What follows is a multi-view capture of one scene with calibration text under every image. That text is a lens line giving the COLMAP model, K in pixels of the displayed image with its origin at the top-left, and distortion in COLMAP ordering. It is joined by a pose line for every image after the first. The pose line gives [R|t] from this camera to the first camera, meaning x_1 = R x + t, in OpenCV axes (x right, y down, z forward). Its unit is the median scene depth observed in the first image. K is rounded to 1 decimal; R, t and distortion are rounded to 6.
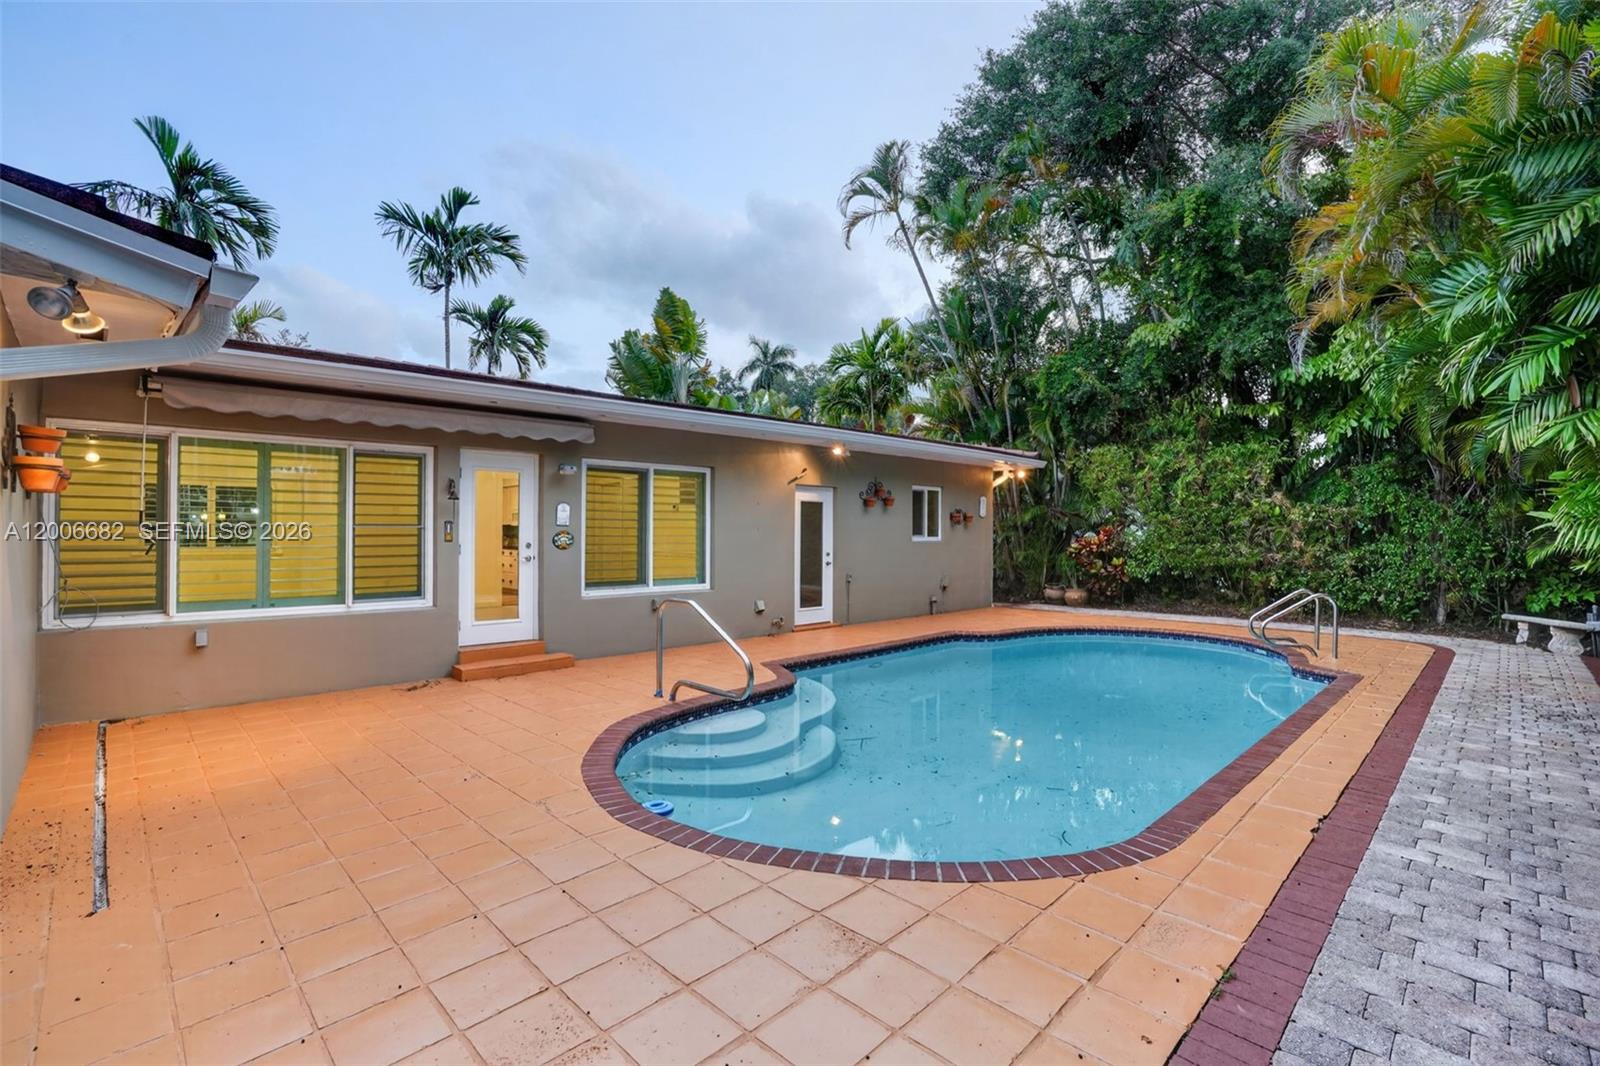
lens RADIAL K [[729.6, 0, 800.0], [0, 729.6, 533.0], [0, 0, 1]] dist [0.002843, 0.000443]
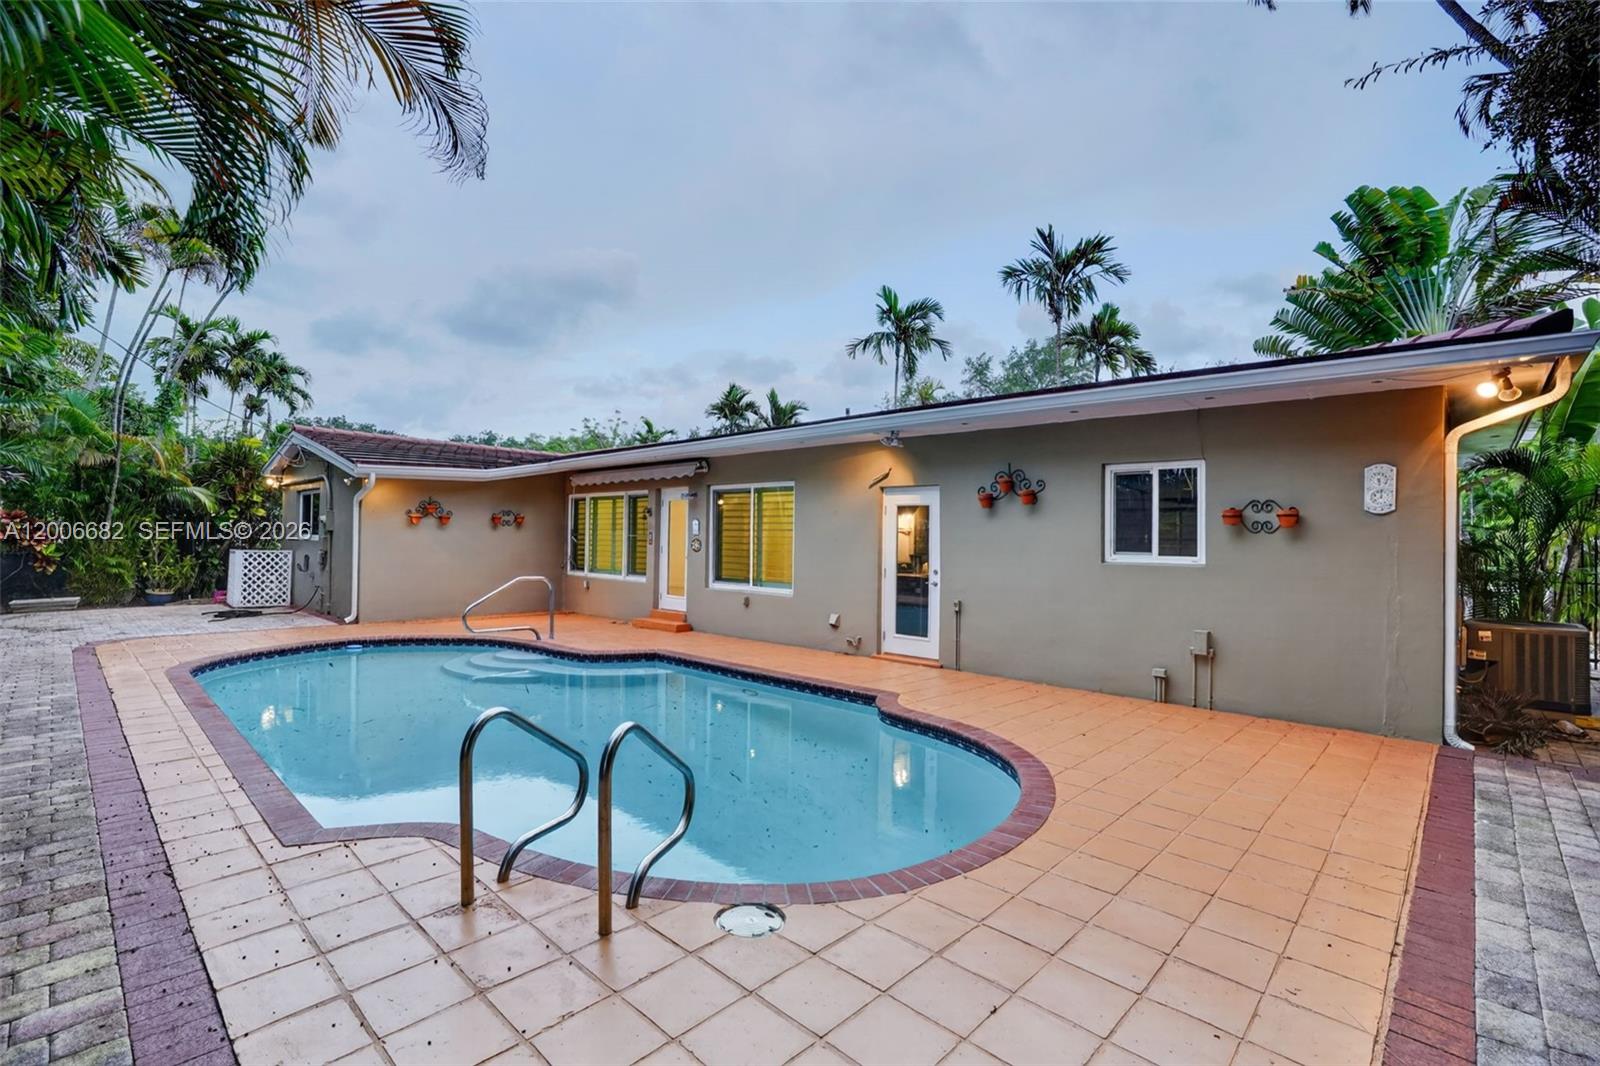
lens RADIAL K [[729.6, 0, 800.0], [0, 729.6, 533.0], [0, 0, 1]] dist [0.002843, 0.000443]
pose [[0.066639, -0.009595, -0.997731, 0.814731], [-0.016868, 0.999800, -0.010742, -0.001606], [0.997635, 0.017546, 0.066463, 0.820459]]
